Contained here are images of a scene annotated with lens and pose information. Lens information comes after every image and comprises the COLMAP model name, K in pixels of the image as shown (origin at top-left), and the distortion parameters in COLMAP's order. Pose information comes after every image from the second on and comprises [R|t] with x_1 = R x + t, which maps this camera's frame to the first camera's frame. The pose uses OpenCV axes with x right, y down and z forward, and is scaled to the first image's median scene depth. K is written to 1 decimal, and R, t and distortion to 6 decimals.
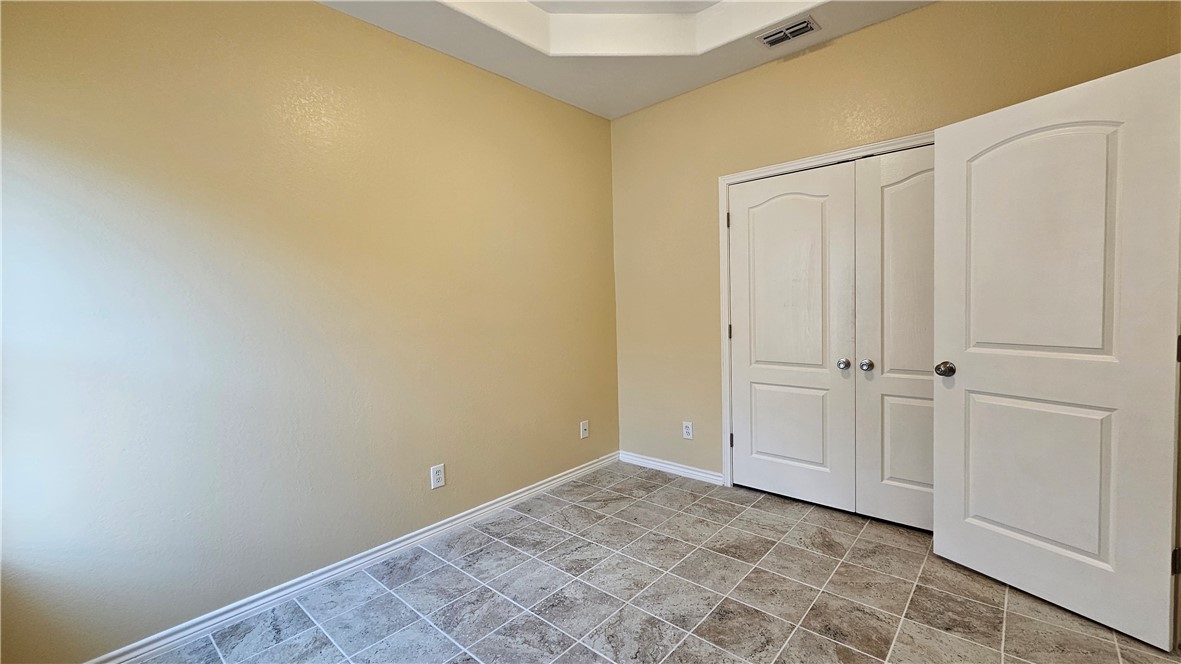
lens RADIAL K [[478.6, 0, 590.6], [0, 478.6, 334.2], [0, 0, 1]] dist [-0.000150, -0.000575]
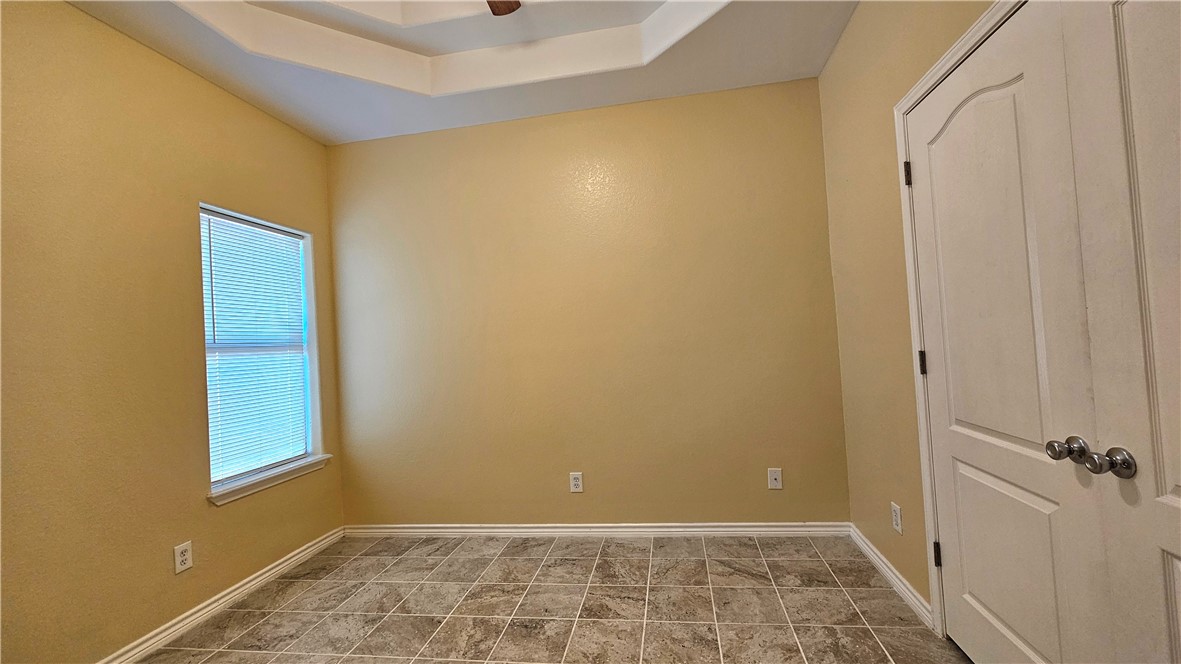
lens RADIAL K [[478.6, 0, 599.0], [0, 478.6, 333.2], [0, 0, 1]] dist [-0.000150, -0.000575]
pose [[0.545793, -0.017416, -0.837739, 0.660323], [-0.004581, 0.999707, -0.023768, -0.028860], [0.837907, 0.016811, 0.545554, 0.420832]]
